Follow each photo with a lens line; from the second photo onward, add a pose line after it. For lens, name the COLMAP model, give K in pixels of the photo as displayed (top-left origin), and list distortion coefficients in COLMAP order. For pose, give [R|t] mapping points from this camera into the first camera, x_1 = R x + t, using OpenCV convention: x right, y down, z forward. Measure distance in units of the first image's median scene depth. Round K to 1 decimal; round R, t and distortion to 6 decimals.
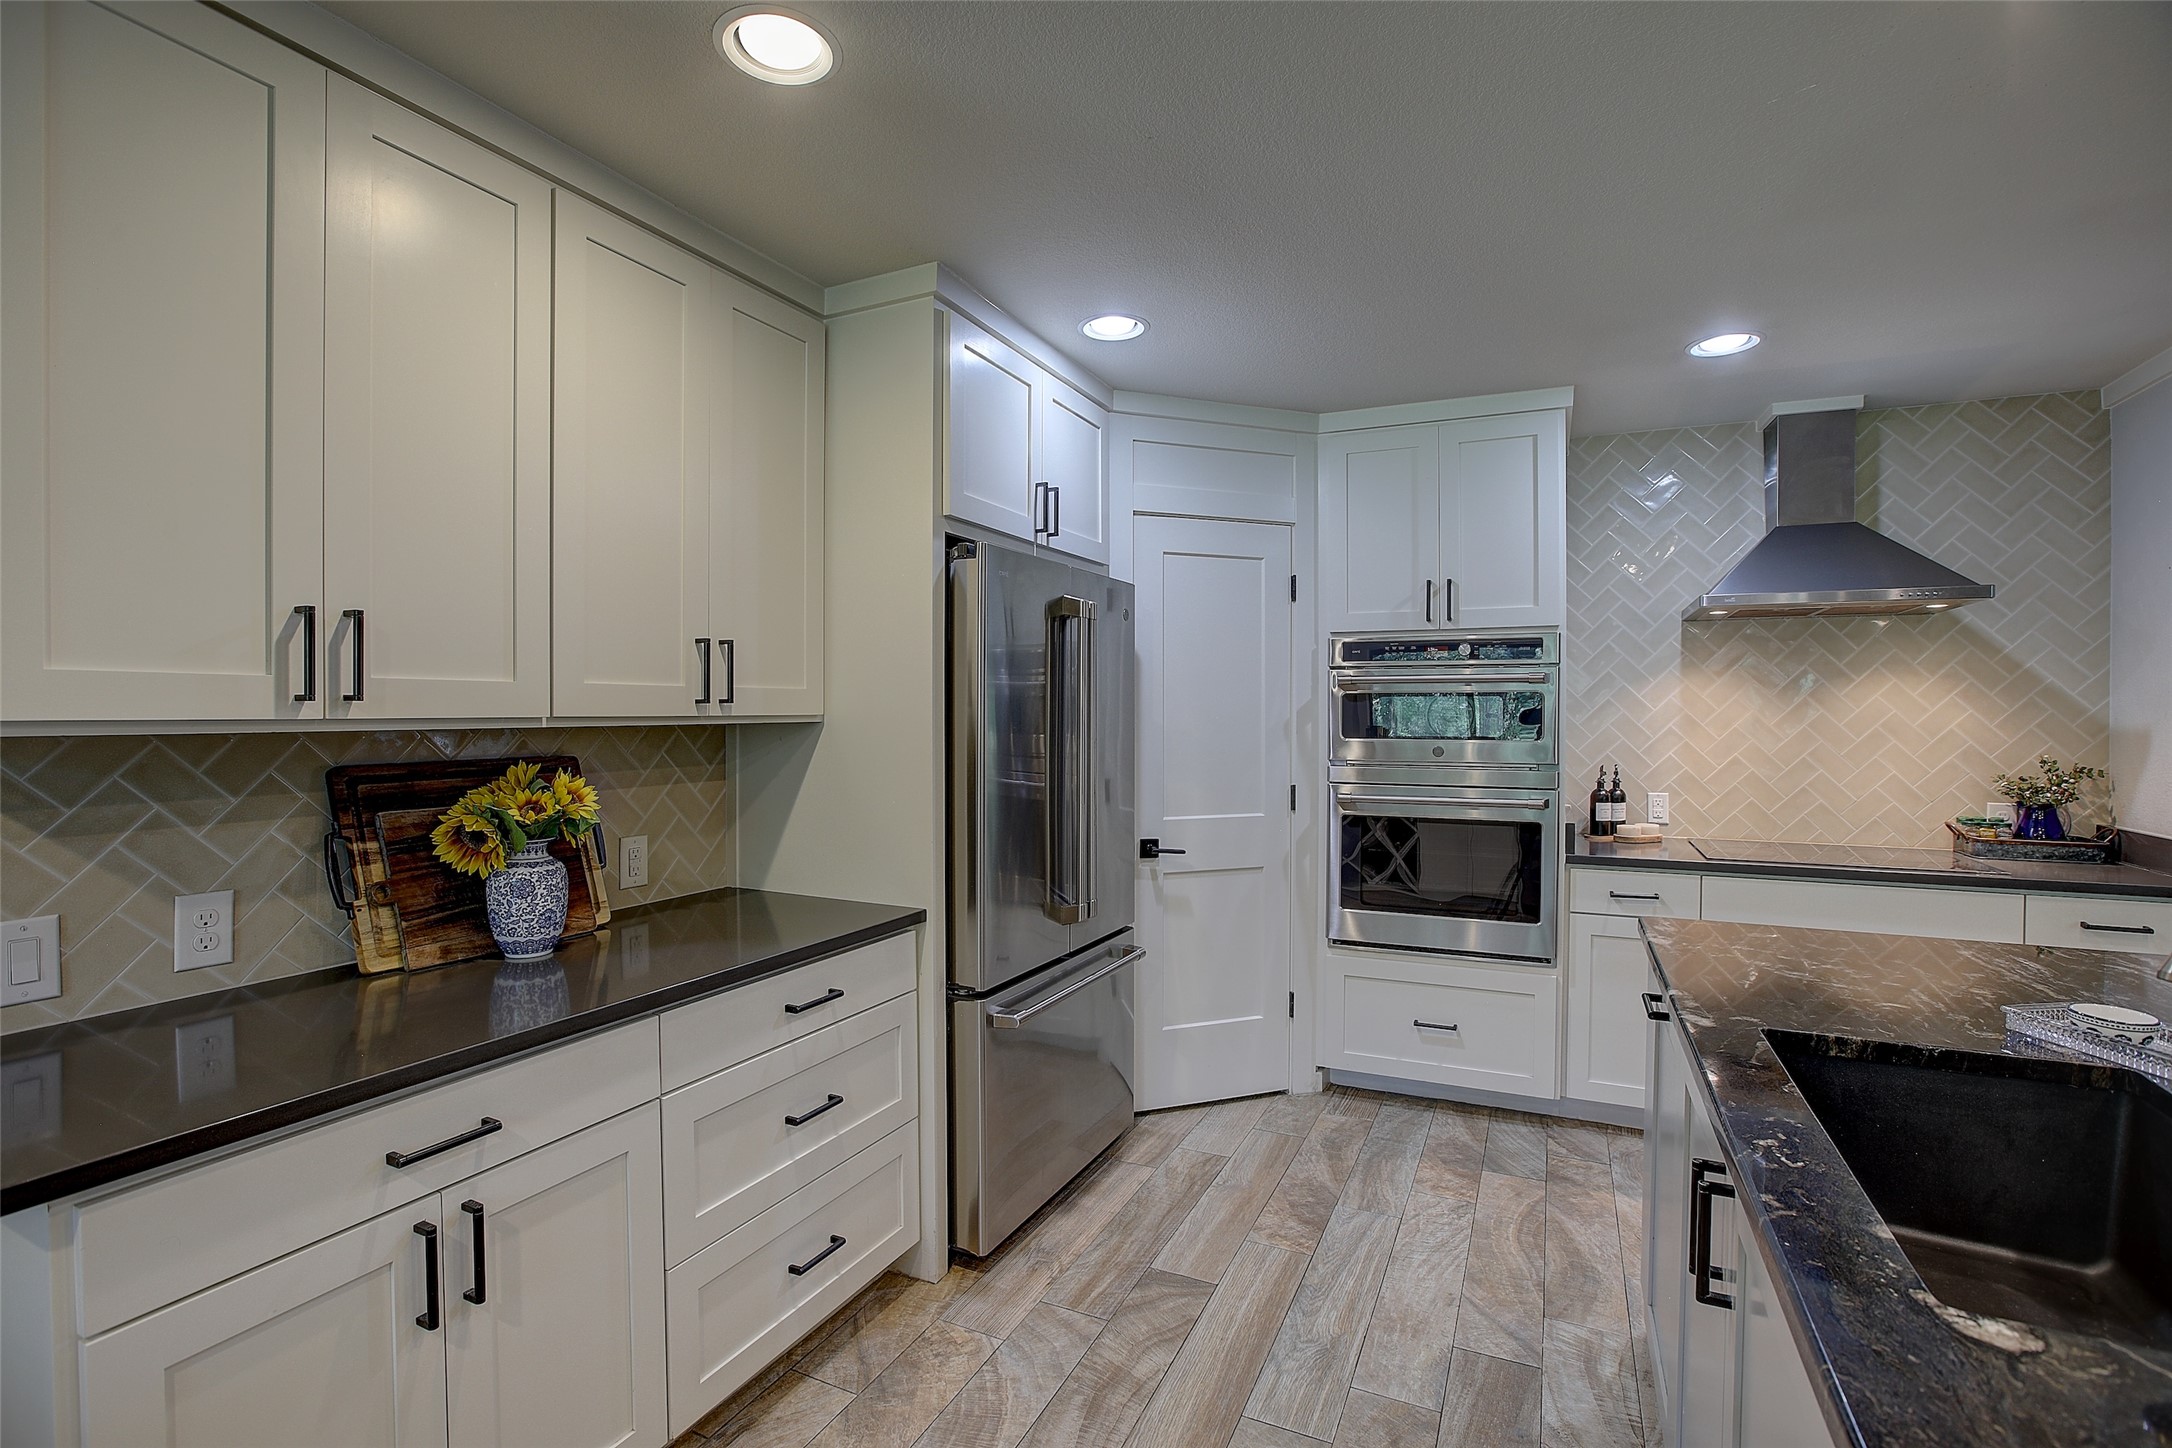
lens RADIAL K [[993.9, 0, 1088.8], [0, 993.9, 723.6], [0, 0, 1]] dist [-0.012841, 0.000197]
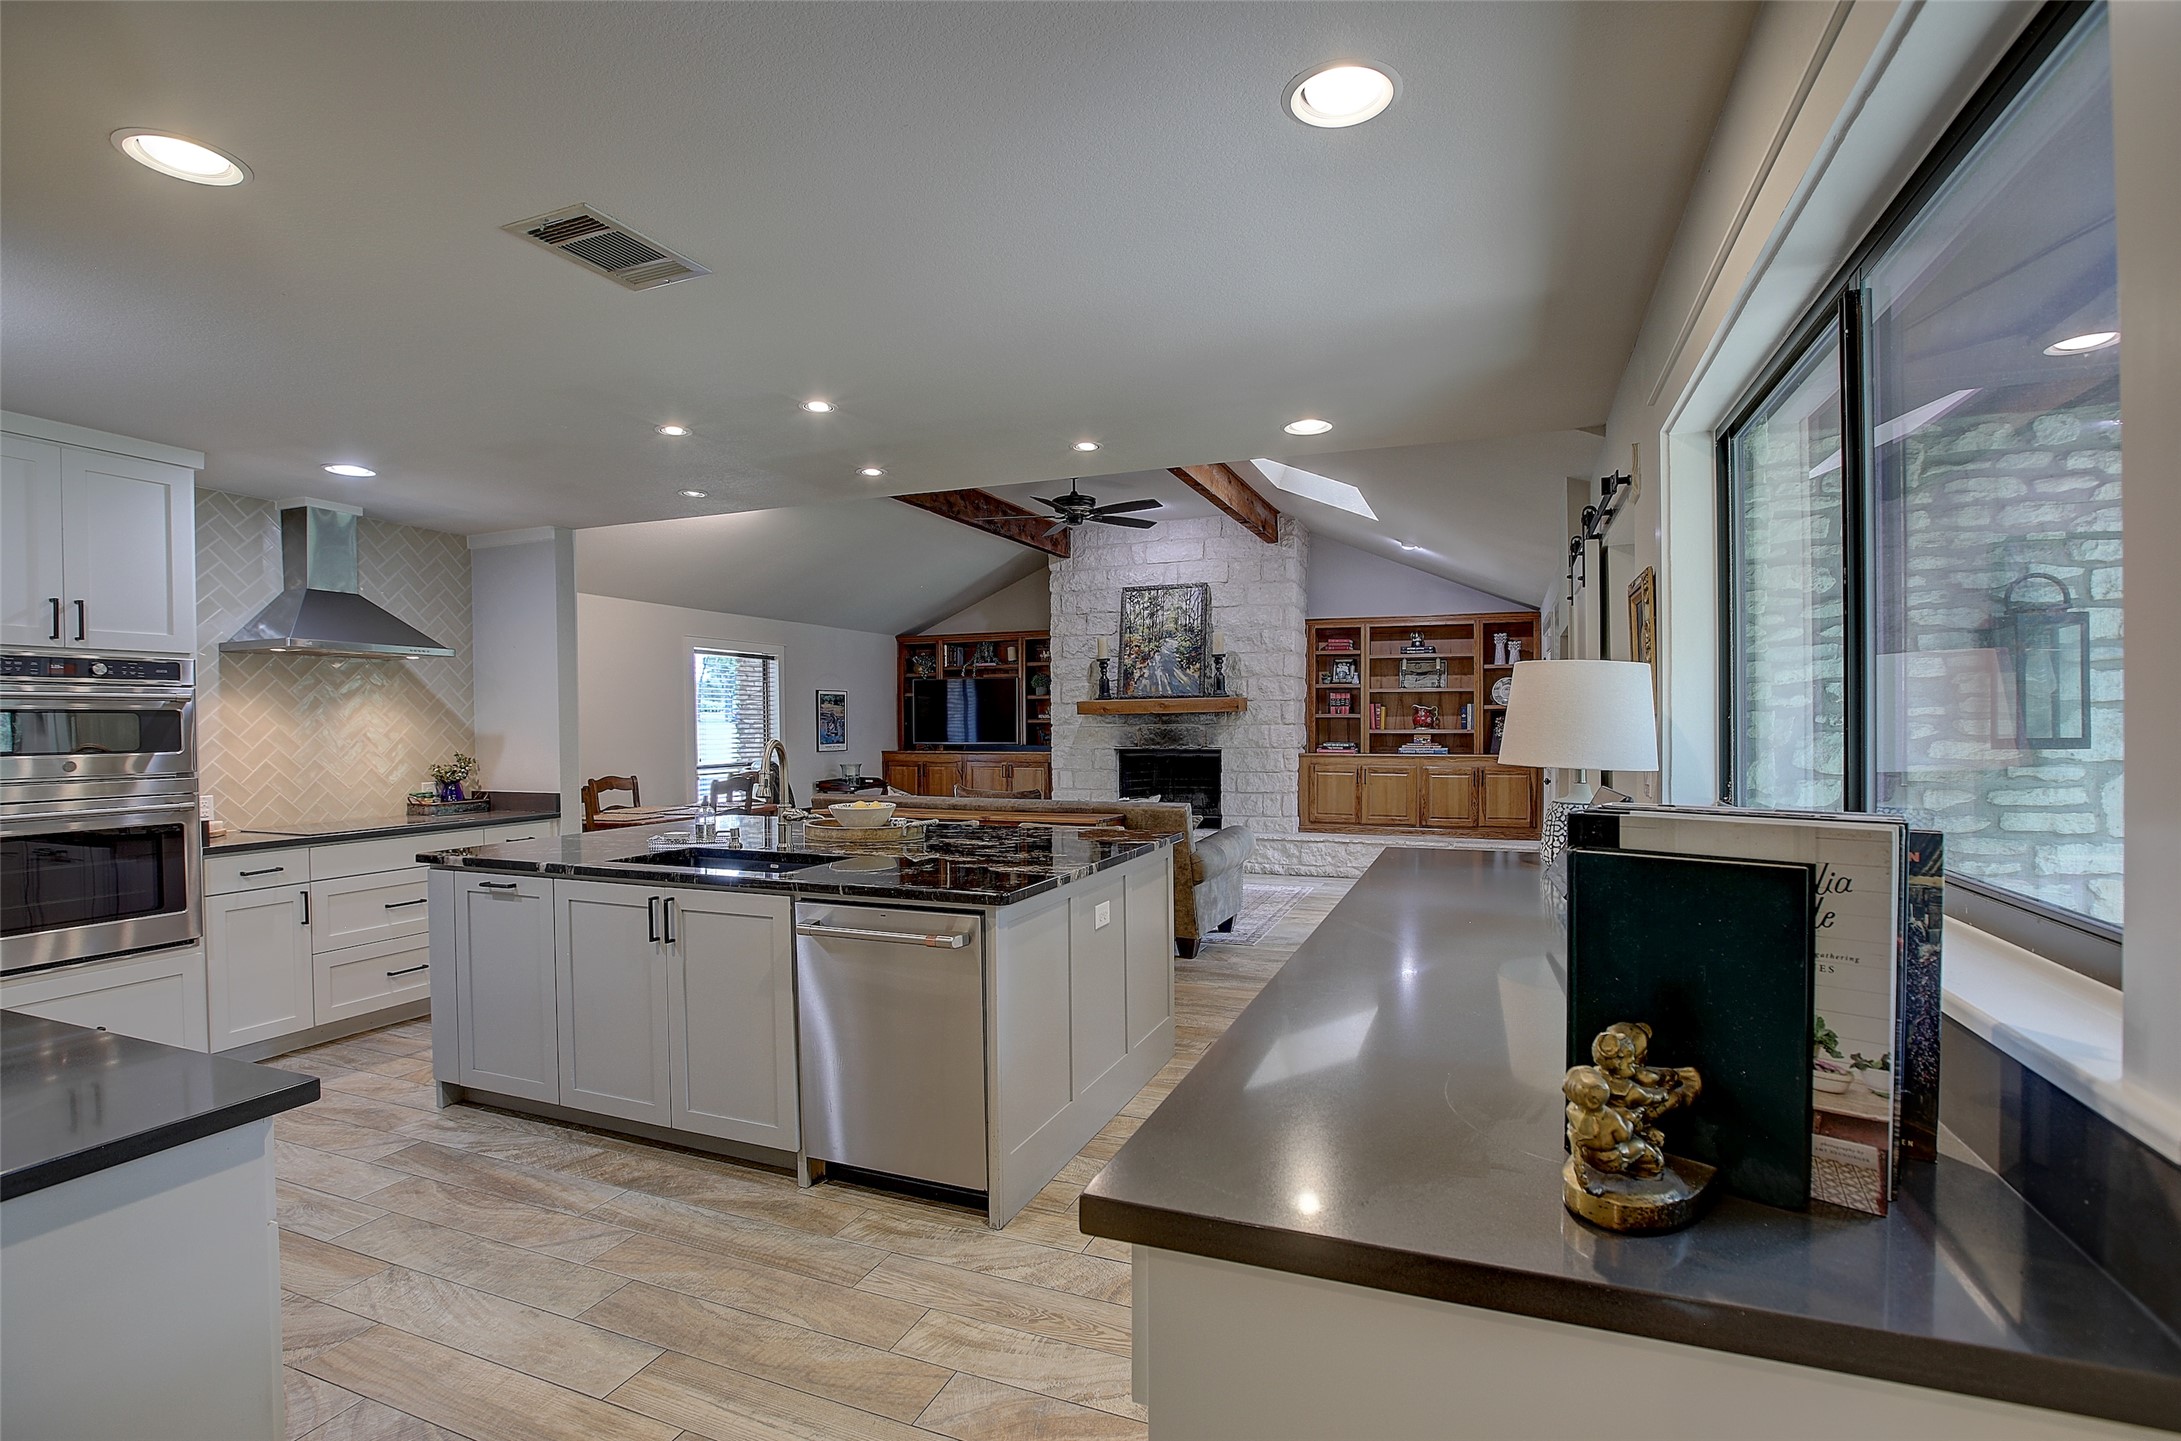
lens RADIAL K [[998.0, 0, 1088.1], [0, 998.0, 726.9], [0, 0, 1]] dist [-0.012841, 0.000197]
pose [[-0.046501, -0.006349, 0.998898, -0.735501], [0.021995, 0.999731, 0.007378, 0.002691], [-0.998676, 0.022314, -0.046349, -0.000548]]
